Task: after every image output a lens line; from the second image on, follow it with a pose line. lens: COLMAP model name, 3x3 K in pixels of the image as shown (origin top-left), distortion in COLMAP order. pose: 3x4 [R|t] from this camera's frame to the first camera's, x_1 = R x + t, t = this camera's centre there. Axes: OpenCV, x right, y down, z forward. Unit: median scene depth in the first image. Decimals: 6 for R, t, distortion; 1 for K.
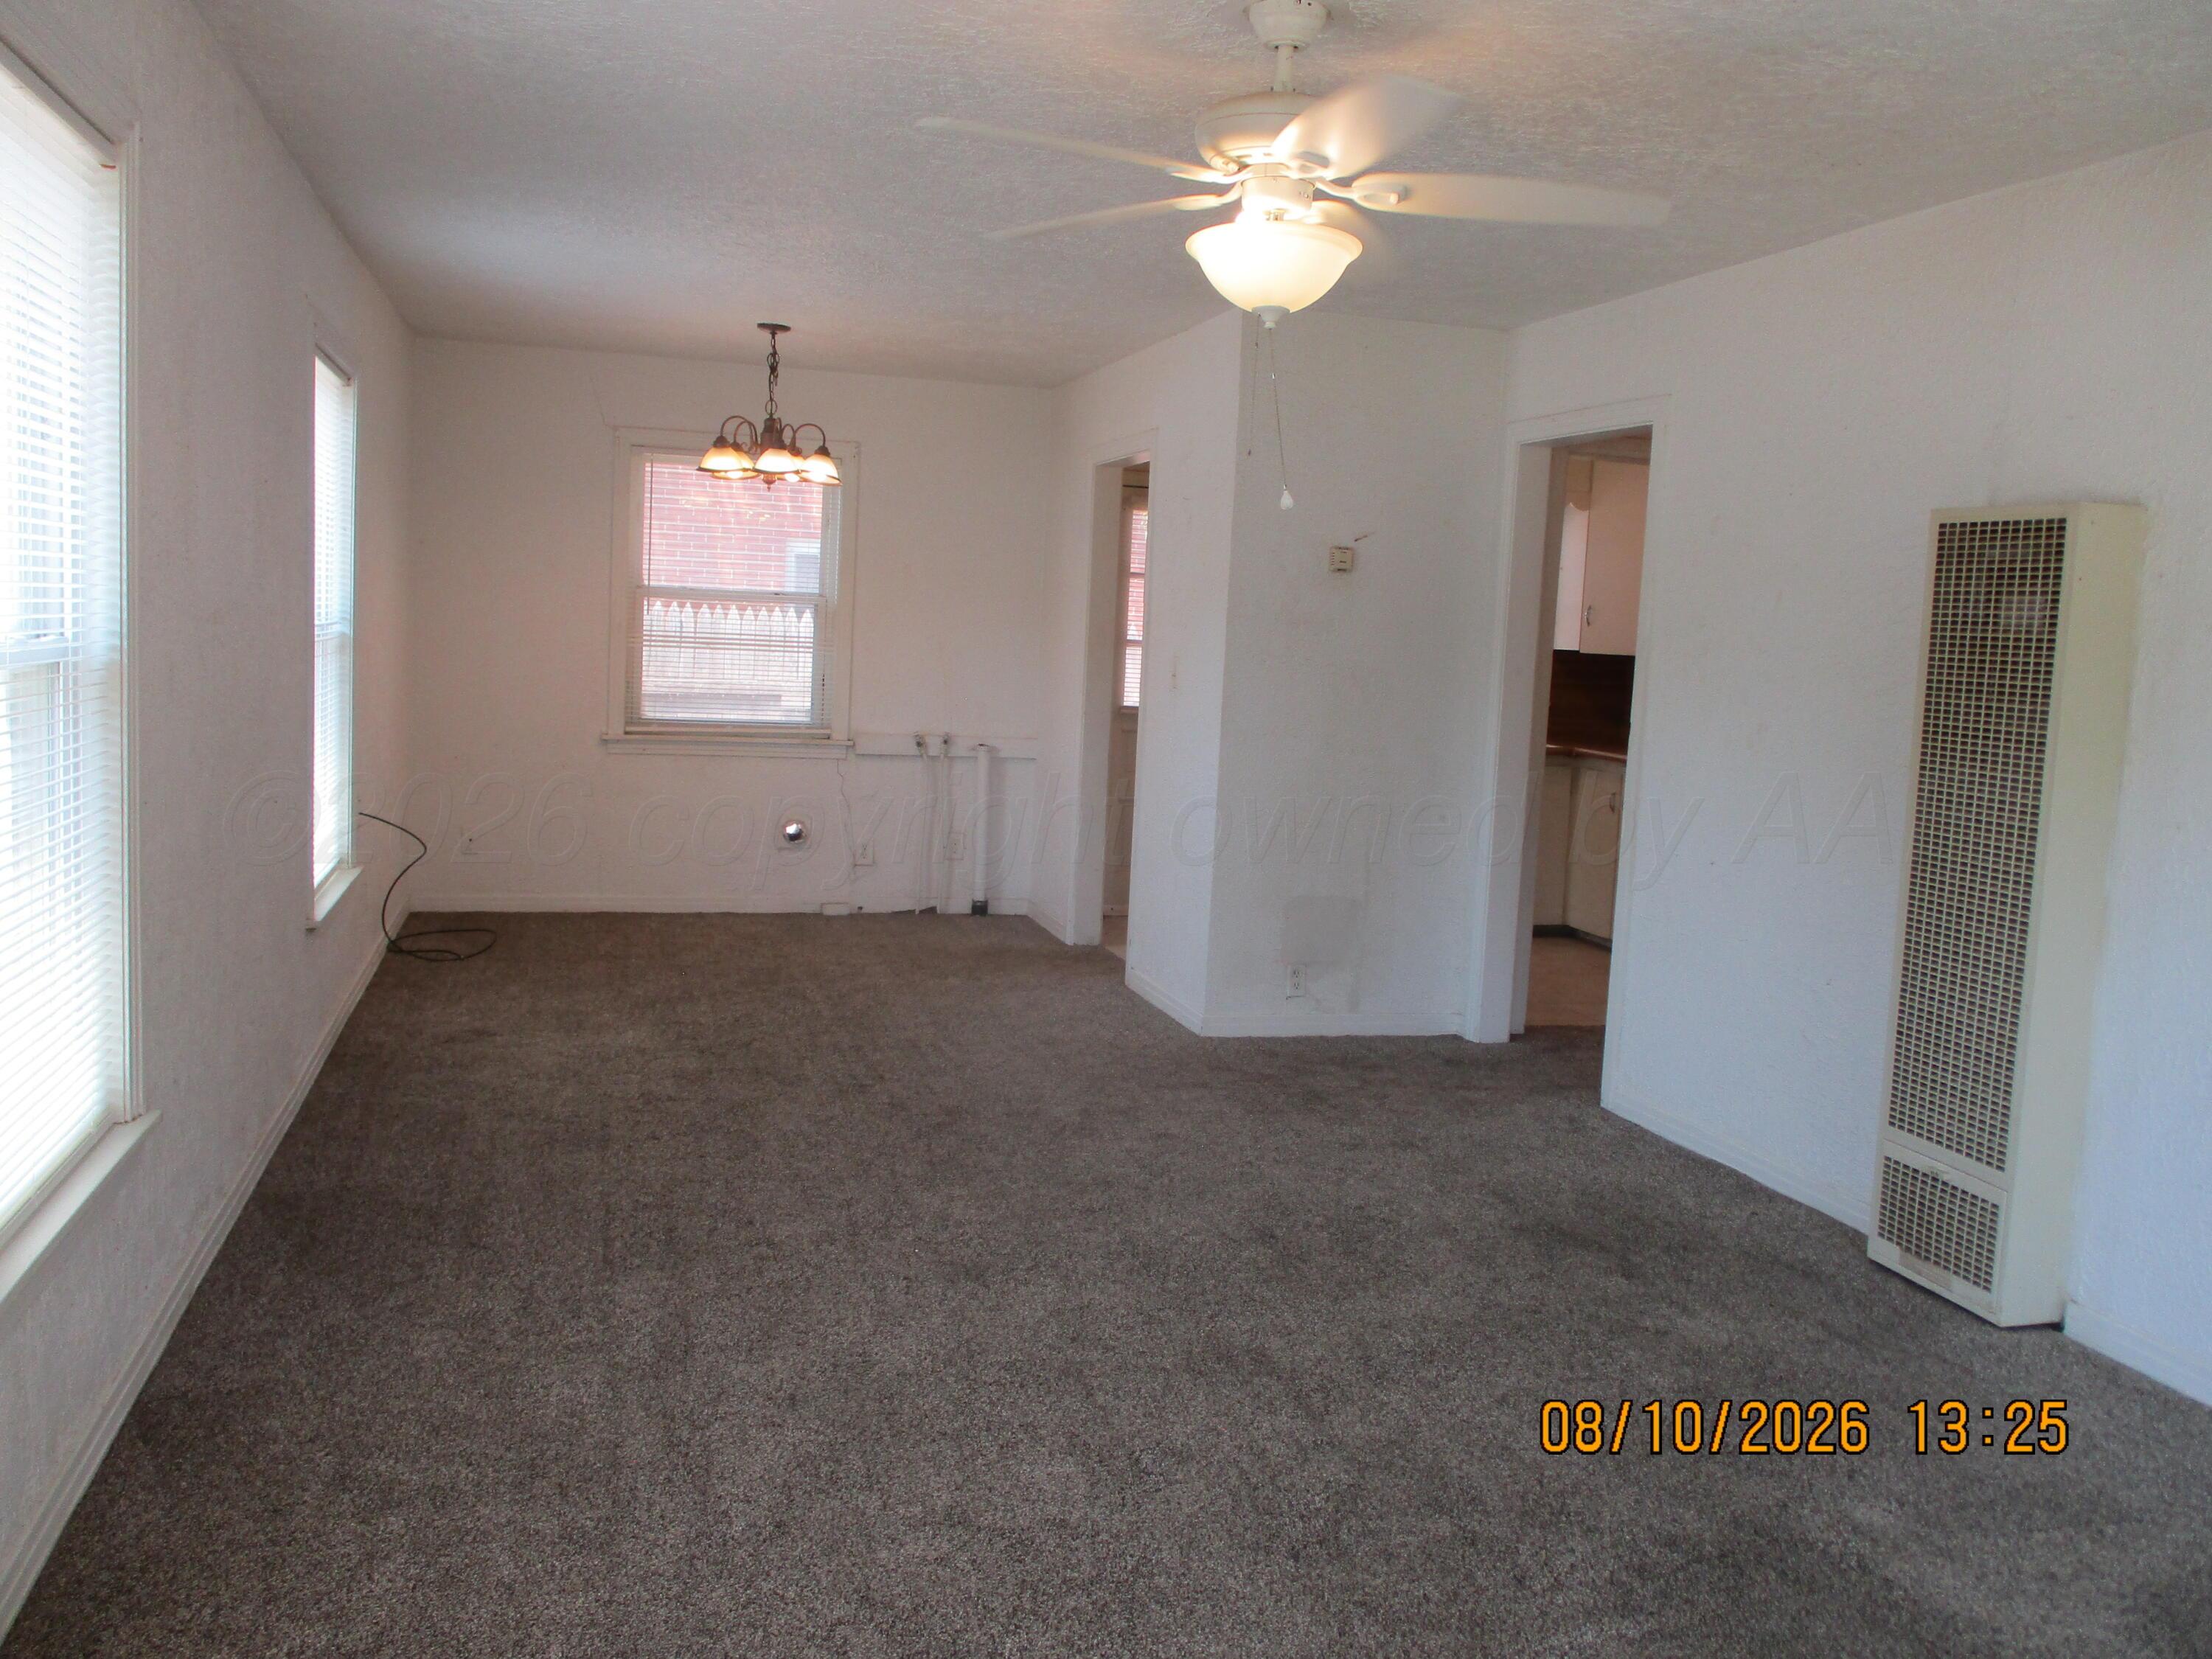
lens RADIAL K [[1952.4, 0, 1111.4], [0, 1952.4, 820.0], [0, 0, 1]] dist [-0.046203, 0.004486]
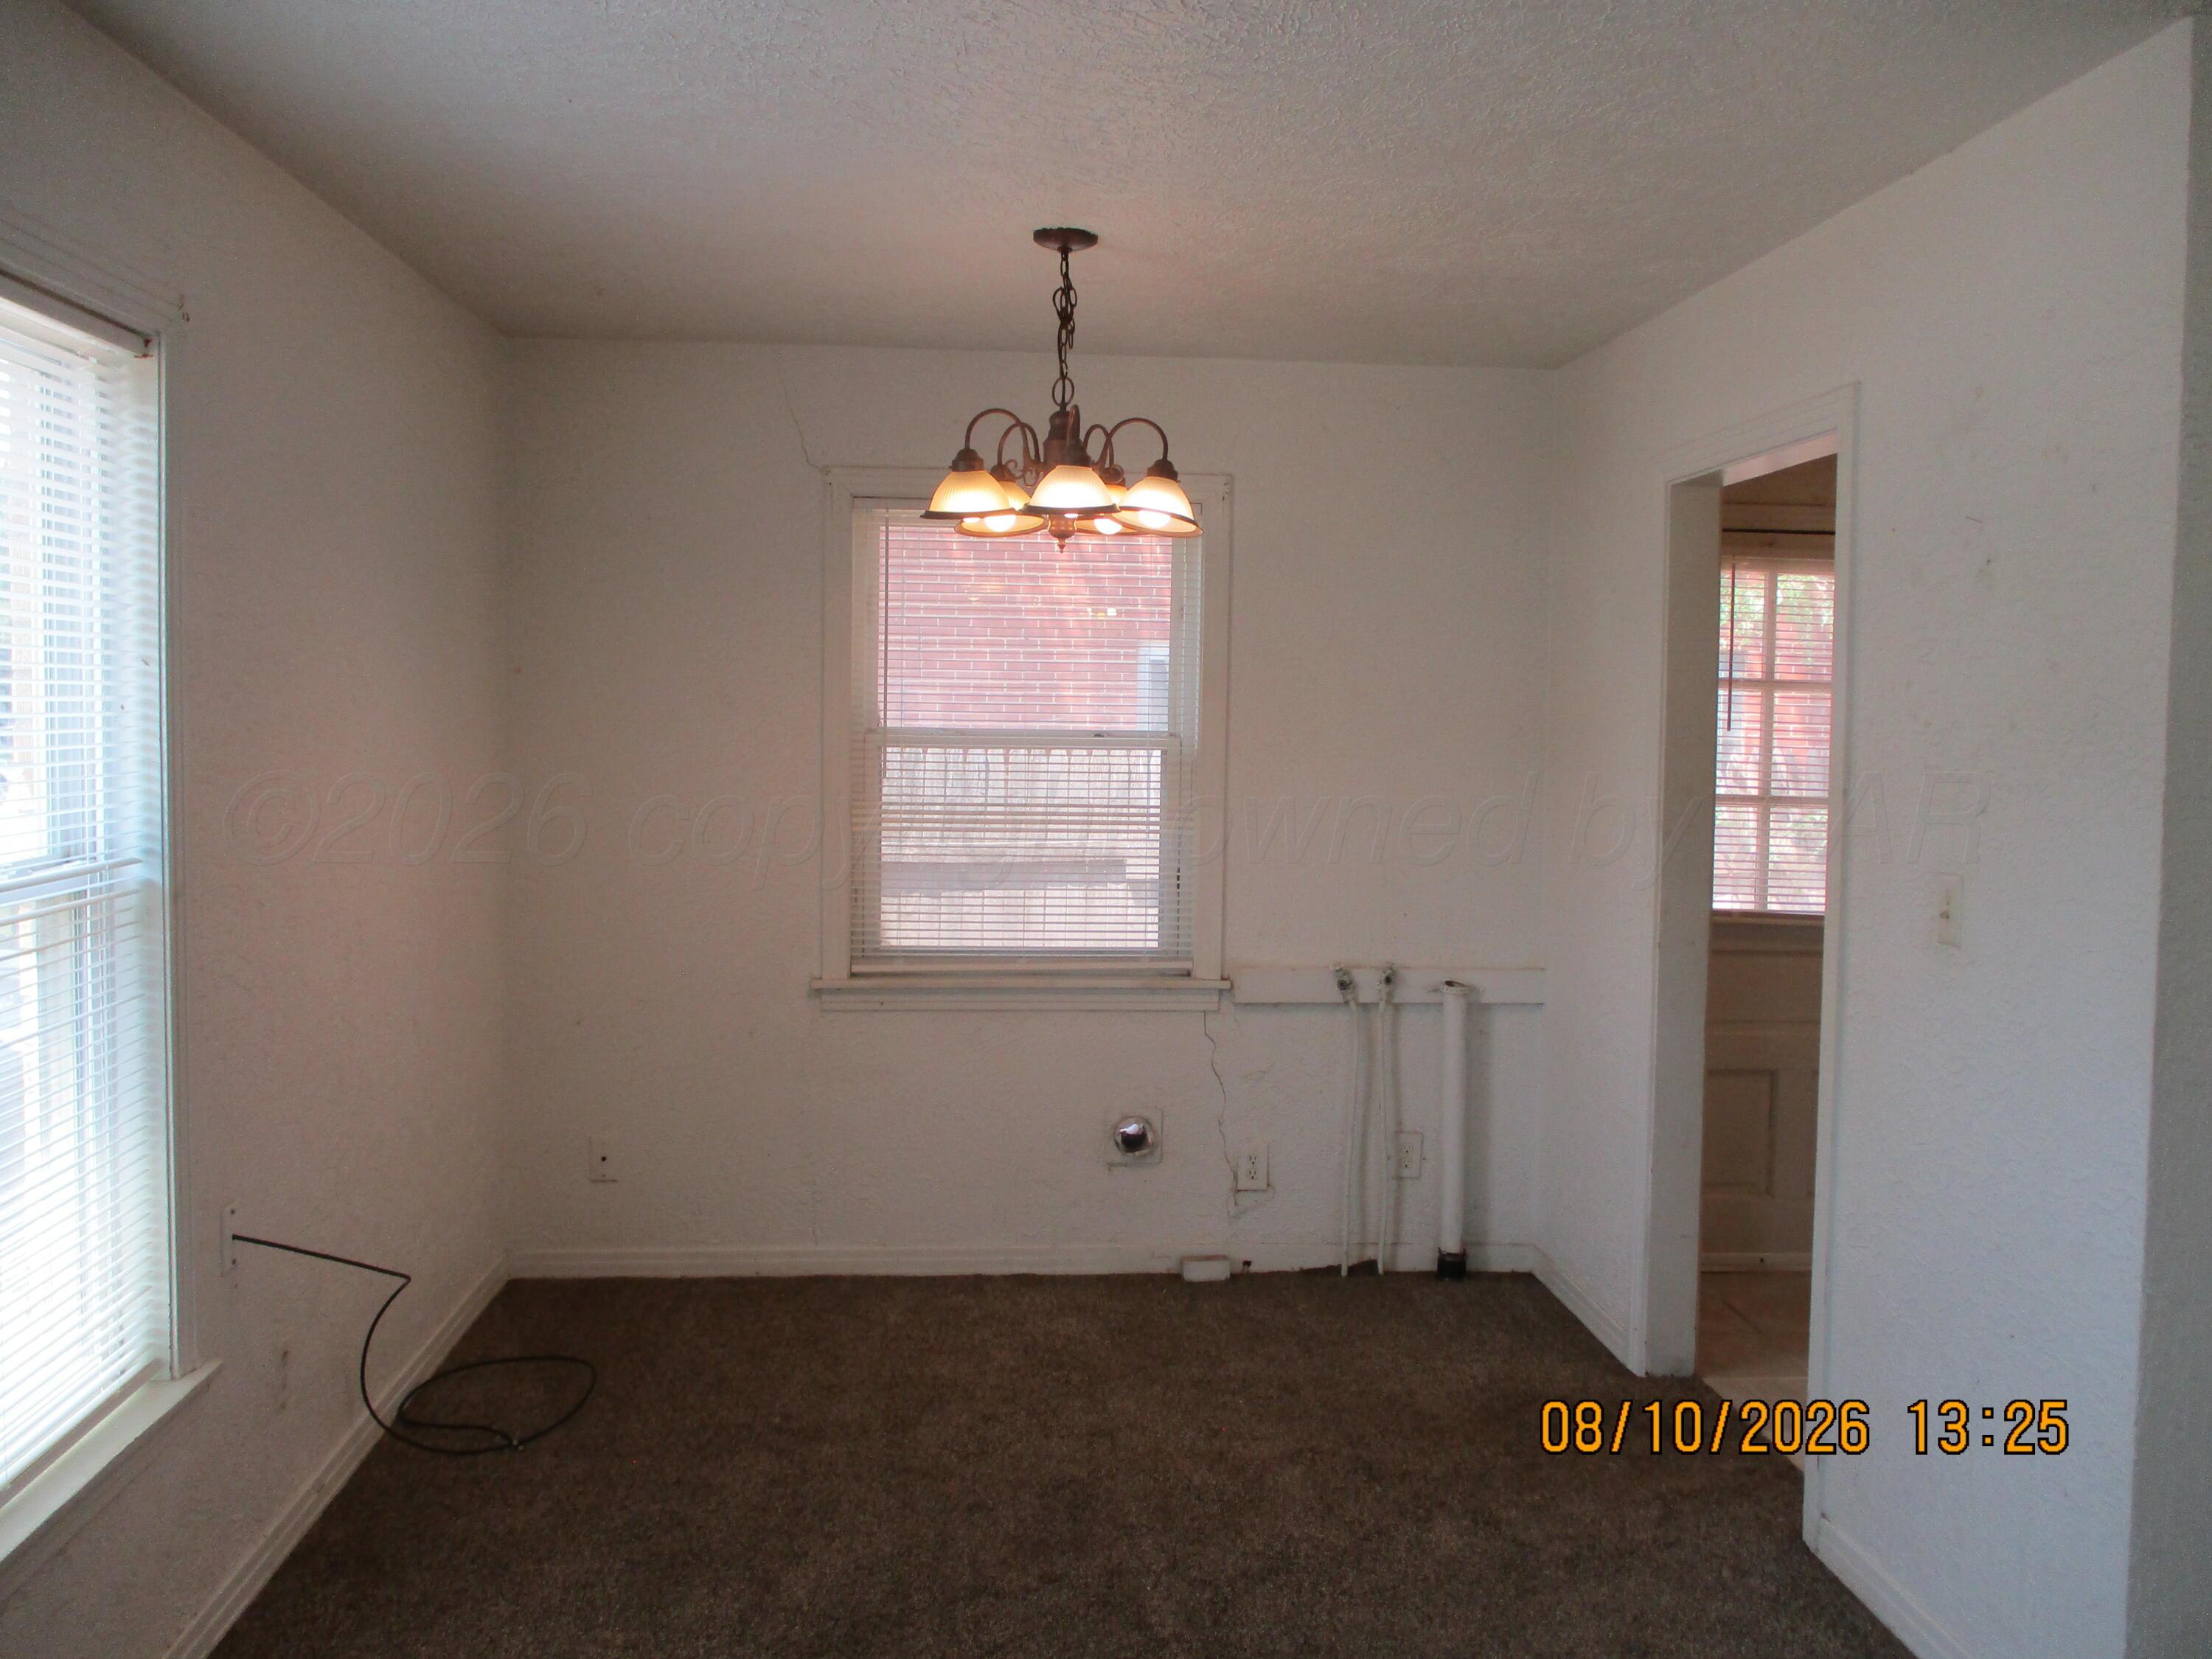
lens RADIAL K [[1952.4, 0, 1111.4], [0, 1952.4, 820.0], [0, 0, 1]] dist [-0.046203, 0.004486]
pose [[0.982261, -0.024059, -0.185966, -0.062752], [0.015003, 0.998639, -0.049956, -0.065998], [0.186915, 0.046280, 0.981285, 0.456450]]
